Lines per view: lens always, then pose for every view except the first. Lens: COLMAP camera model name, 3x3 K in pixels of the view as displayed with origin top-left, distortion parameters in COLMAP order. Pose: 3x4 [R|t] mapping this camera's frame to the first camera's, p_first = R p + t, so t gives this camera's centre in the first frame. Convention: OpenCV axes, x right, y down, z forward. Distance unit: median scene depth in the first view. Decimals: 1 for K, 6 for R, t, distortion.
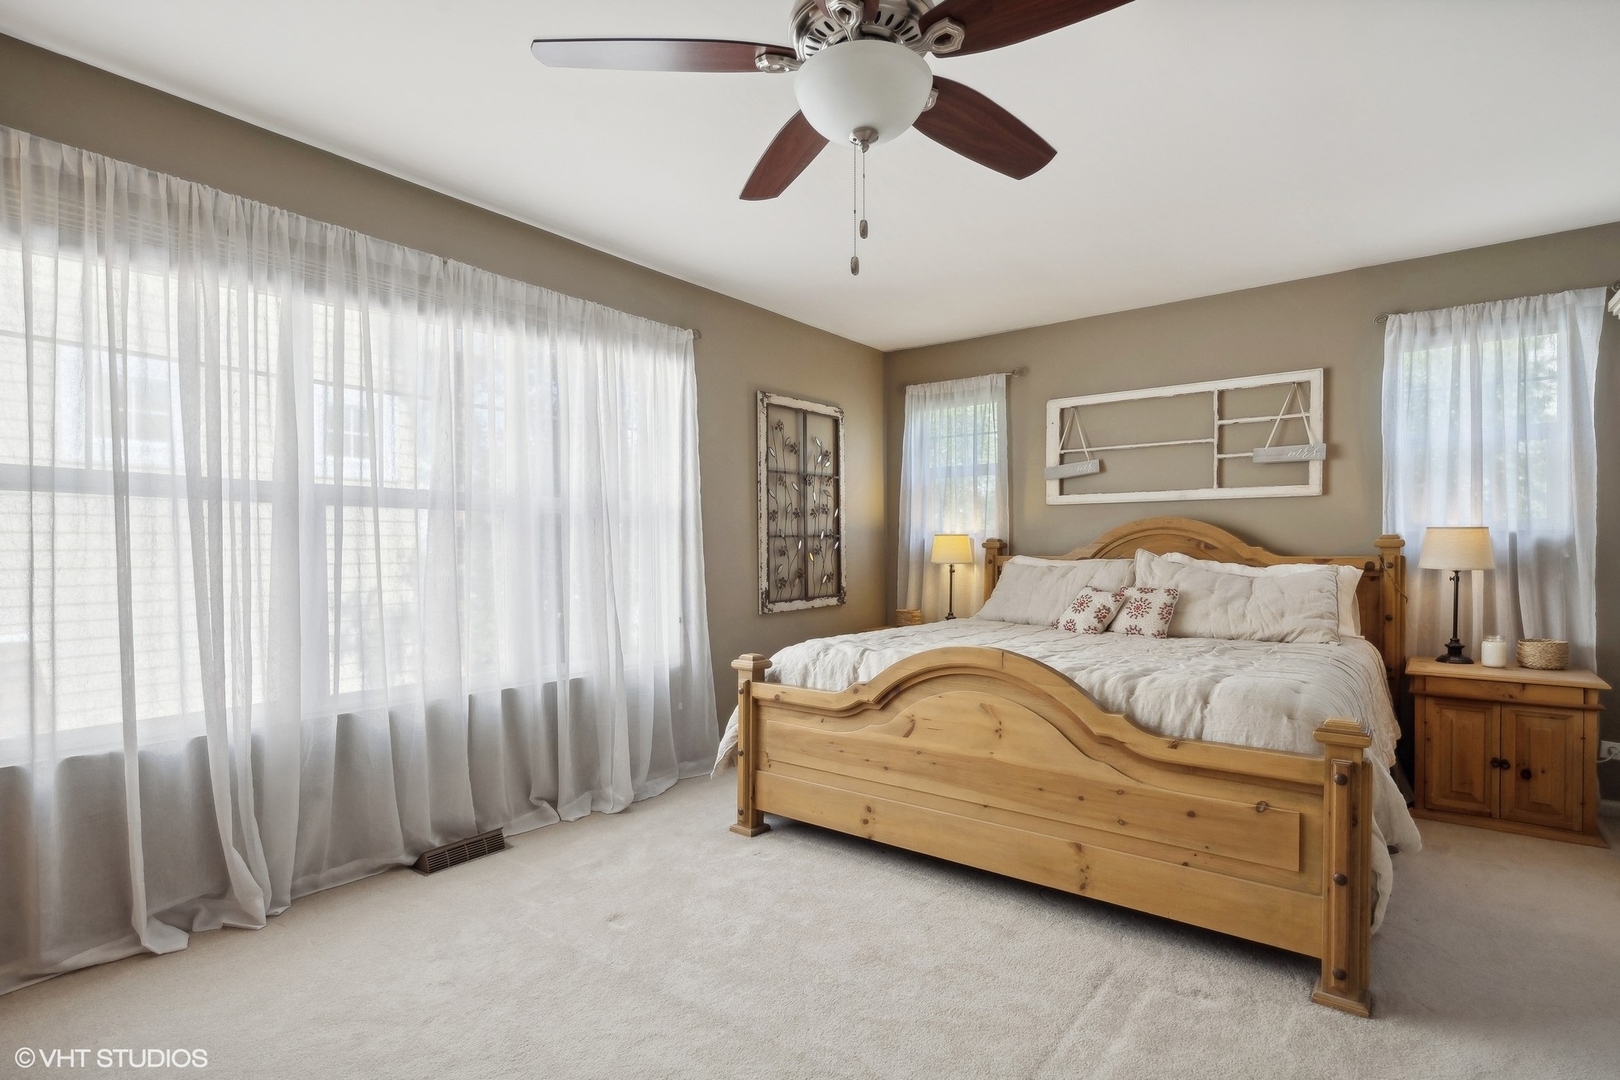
lens RADIAL K [[806.7, 0, 810.0], [0, 806.7, 552.2], [0, 0, 1]] dist [-0.001766, -0.000567]
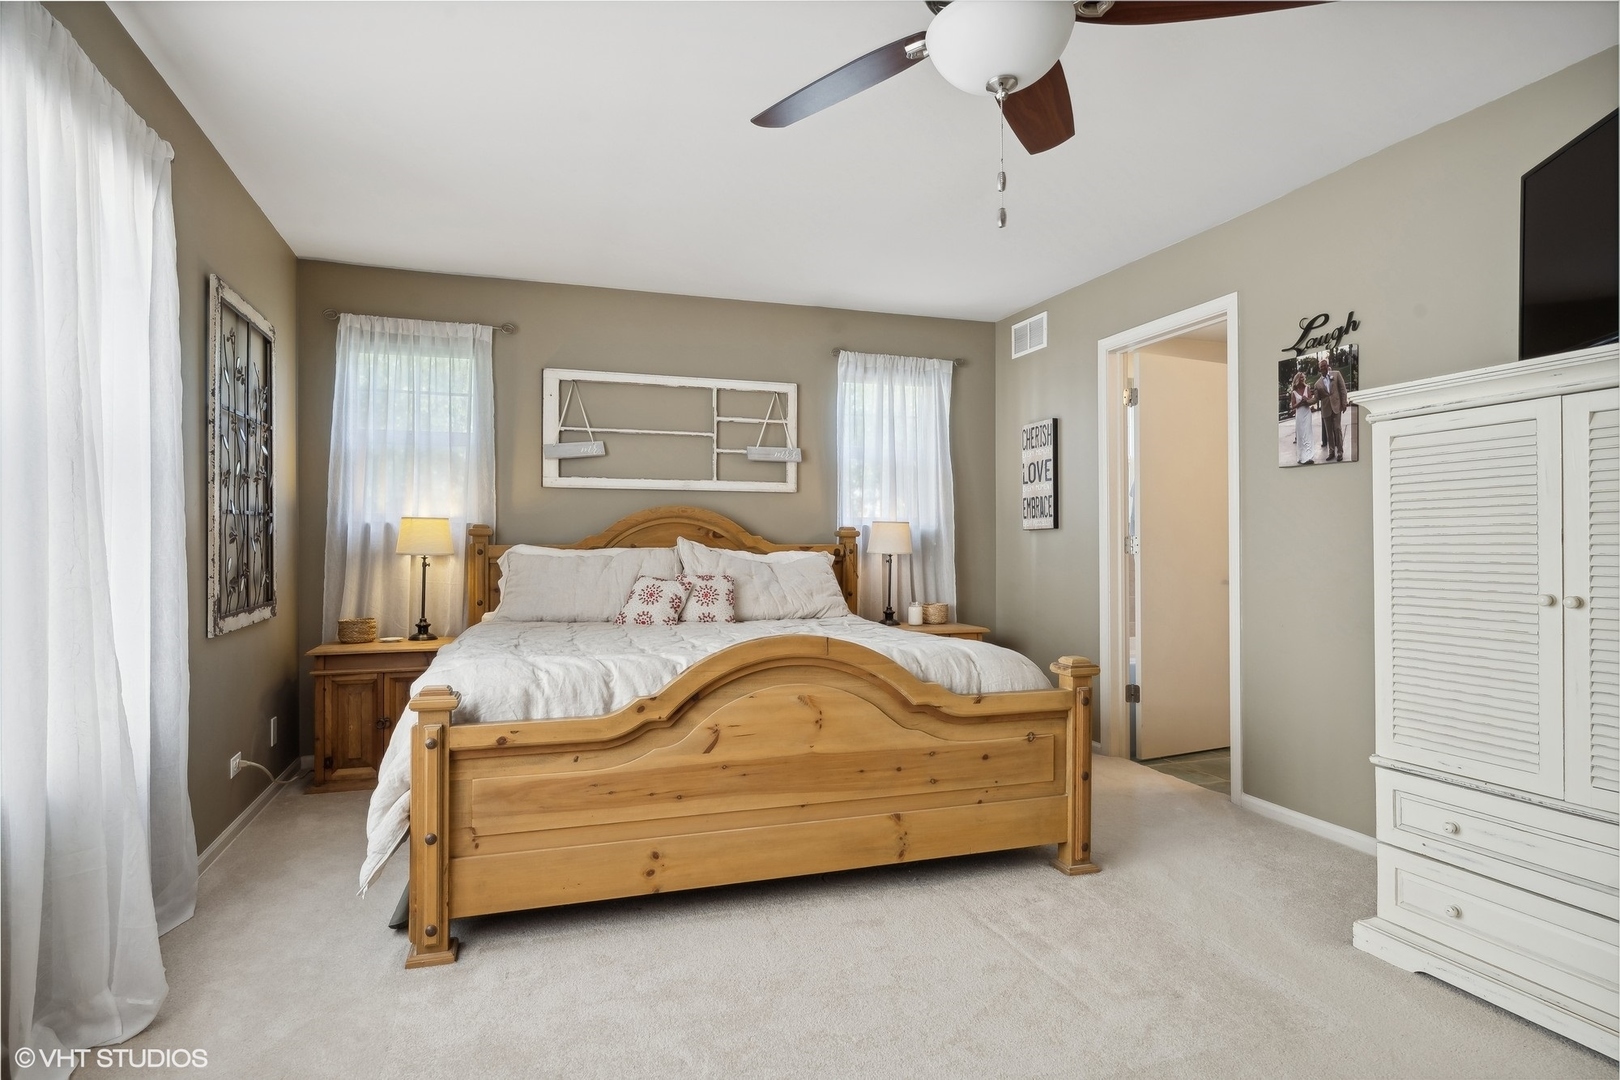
lens RADIAL K [[872.1, 0, 810.0], [0, 872.1, 540.0], [0, 0, 1]] dist [-0.001085, -0.000710]
pose [[0.552725, 0.008274, 0.833323, -0.403358], [0.003274, 0.999921, -0.012100, 0.013587], [-0.833358, 0.009416, 0.552654, 0.284589]]
